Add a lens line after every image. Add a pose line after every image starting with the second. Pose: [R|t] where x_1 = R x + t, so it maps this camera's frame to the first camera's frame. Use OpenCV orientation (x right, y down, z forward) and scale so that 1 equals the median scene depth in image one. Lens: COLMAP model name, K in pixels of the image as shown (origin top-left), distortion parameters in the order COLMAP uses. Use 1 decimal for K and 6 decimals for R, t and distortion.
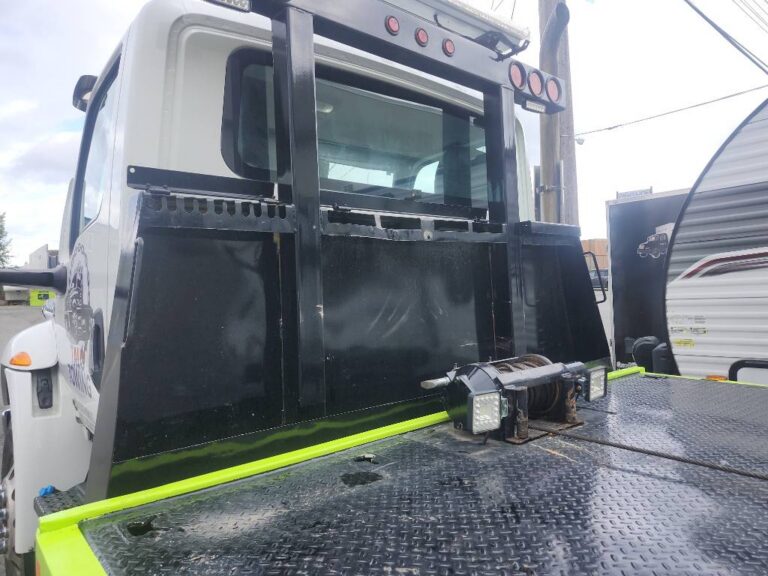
lens RADIAL K [[534.6, 0, 383.2], [0, 534.6, 292.3], [0, 0, 1]] dist [0.091727, -0.129614]
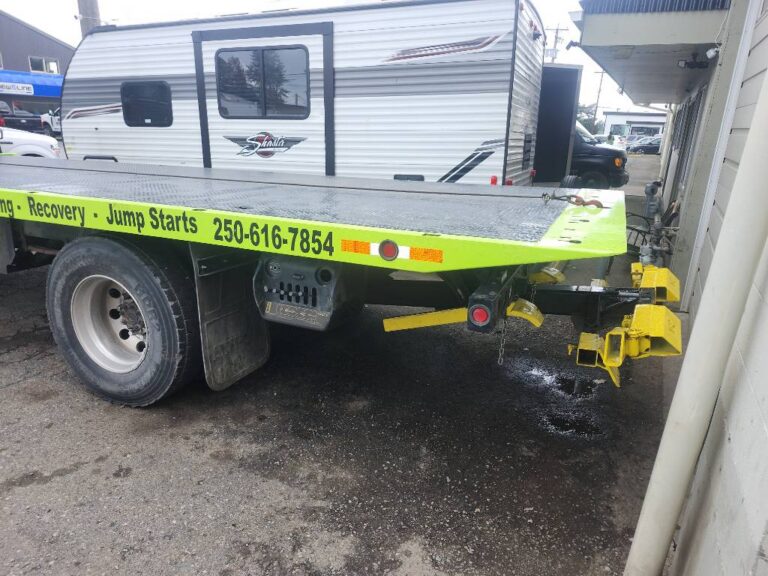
lens RADIAL K [[534.6, 0, 383.2], [0, 534.6, 292.3], [0, 0, 1]] dist [0.091727, -0.129614]
pose [[0.885916, -0.070038, 0.458527, 0.823503], [-0.057232, 0.964476, 0.257897, 0.014678], [-0.460301, -0.254718, 0.850436, -2.160086]]
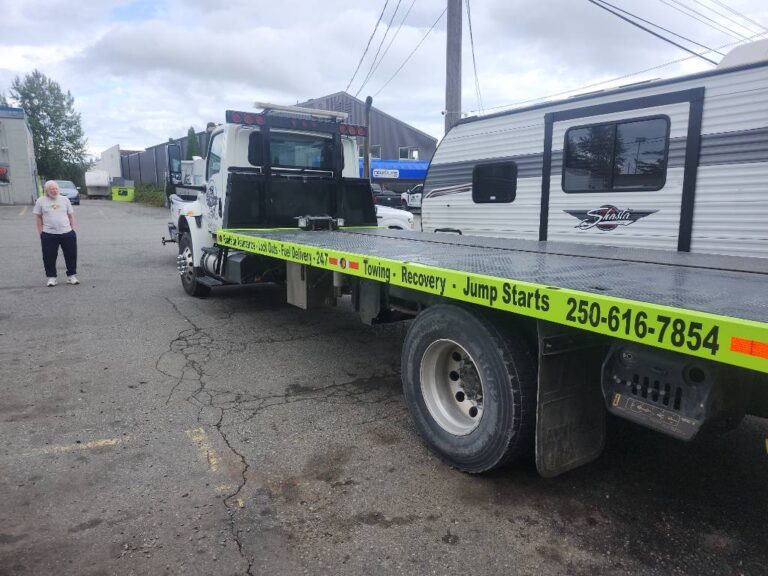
lens RADIAL K [[534.6, 0, 383.2], [0, 534.6, 292.3], [0, 0, 1]] dist [0.091727, -0.129614]
pose [[0.994164, 0.061002, -0.088974, 0.785749], [-0.045707, 0.985266, 0.164806, 0.007643], [0.097717, -0.159778, 0.982305, -2.122189]]
